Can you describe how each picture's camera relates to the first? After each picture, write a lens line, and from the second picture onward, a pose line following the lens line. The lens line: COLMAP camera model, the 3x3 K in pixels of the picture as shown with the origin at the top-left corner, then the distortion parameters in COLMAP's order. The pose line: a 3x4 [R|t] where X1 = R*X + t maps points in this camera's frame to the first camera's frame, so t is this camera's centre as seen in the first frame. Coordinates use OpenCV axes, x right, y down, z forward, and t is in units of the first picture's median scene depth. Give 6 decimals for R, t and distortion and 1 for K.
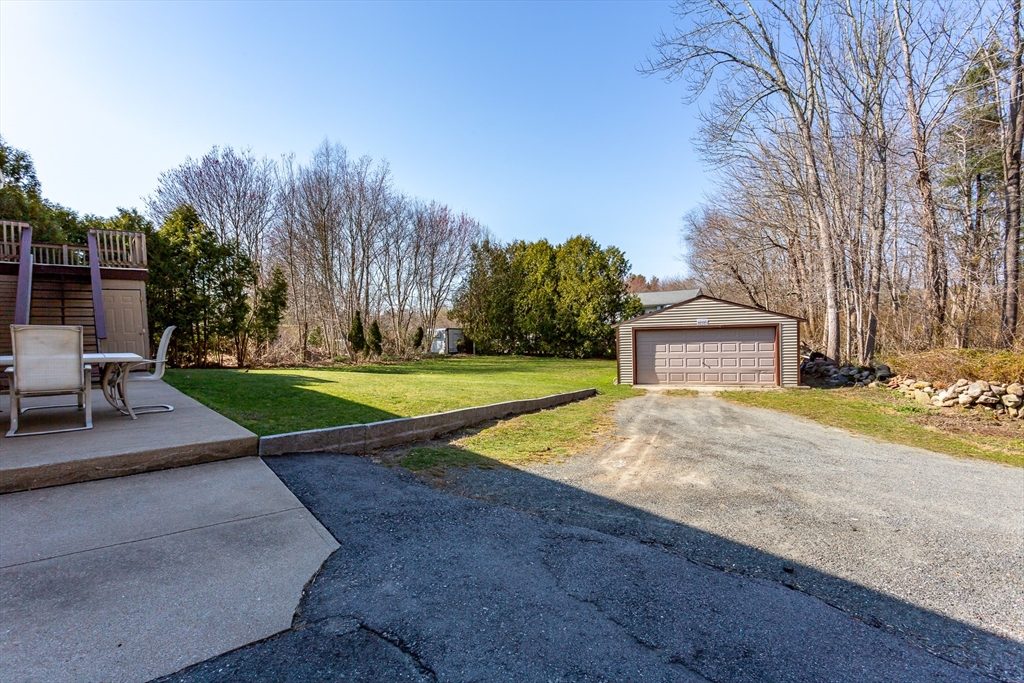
lens RADIAL K [[484.6, 0, 508.1], [0, 484.6, 349.8], [0, 0, 1]] dist [0.010915, 0.000504]
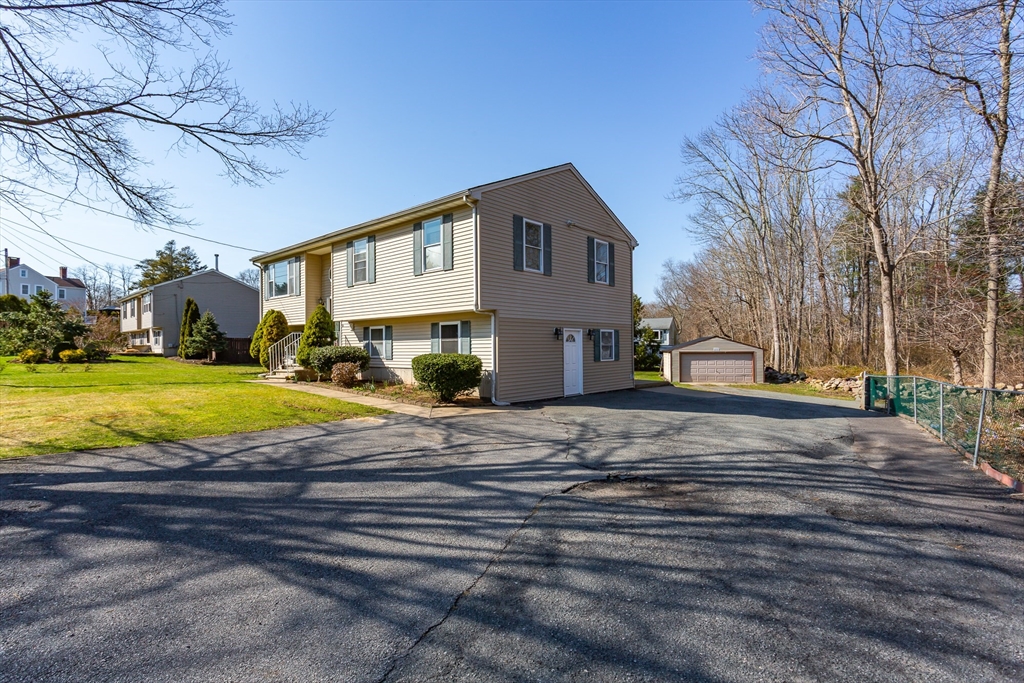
lens RADIAL K [[484.6, 0, 508.1], [0, 484.6, 349.8], [0, 0, 1]] dist [0.010915, 0.000504]
pose [[0.994044, 0.017377, 0.107584, -0.606664], [-0.014542, 0.999528, -0.027076, 0.007121], [-0.108004, 0.025350, 0.993827, -0.799343]]
